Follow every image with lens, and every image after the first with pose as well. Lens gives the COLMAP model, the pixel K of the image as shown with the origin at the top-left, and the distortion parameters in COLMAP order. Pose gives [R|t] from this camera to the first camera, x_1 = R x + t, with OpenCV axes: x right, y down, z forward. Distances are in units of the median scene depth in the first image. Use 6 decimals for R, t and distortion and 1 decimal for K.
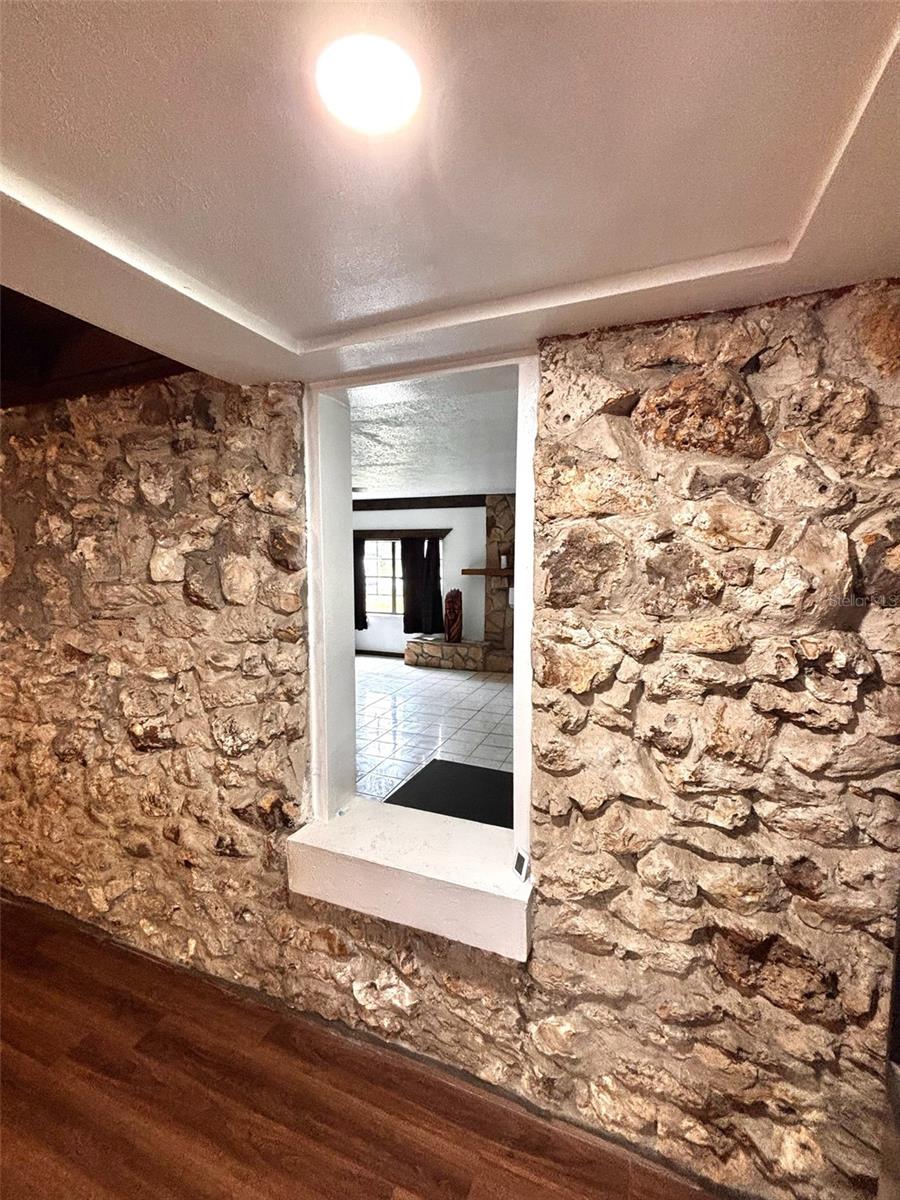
lens RADIAL K [[492.0, 0, 453.9], [0, 492.0, 611.1], [0, 0, 1]] dist [0.003077, 0.000236]
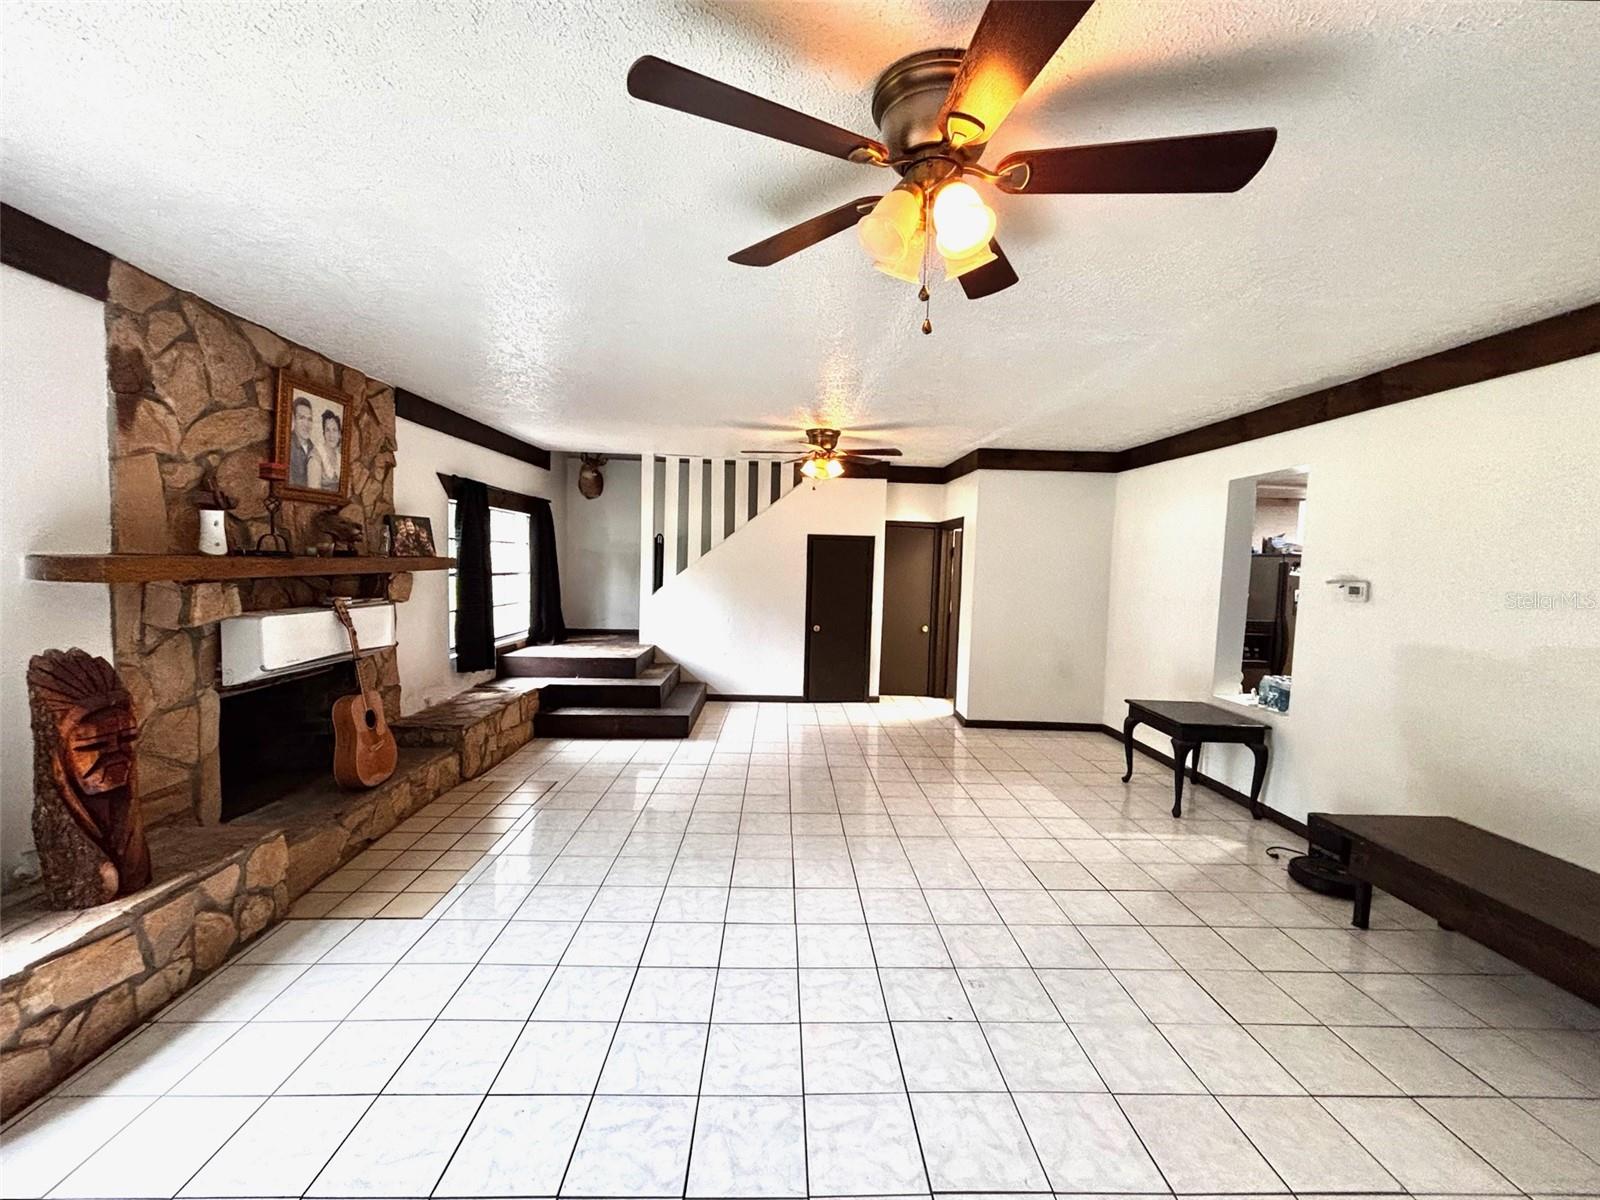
lens RADIAL K [[656.0, 0, 822.7], [0, 656.0, 594.5], [0, 0, 1]] dist [0.003077, 0.000236]
pose [[-0.427067, -0.061908, 0.902098, -0.395890], [0.055524, 0.993975, 0.094498, -0.078698], [-0.902514, 0.090445, -0.421057, 0.829352]]
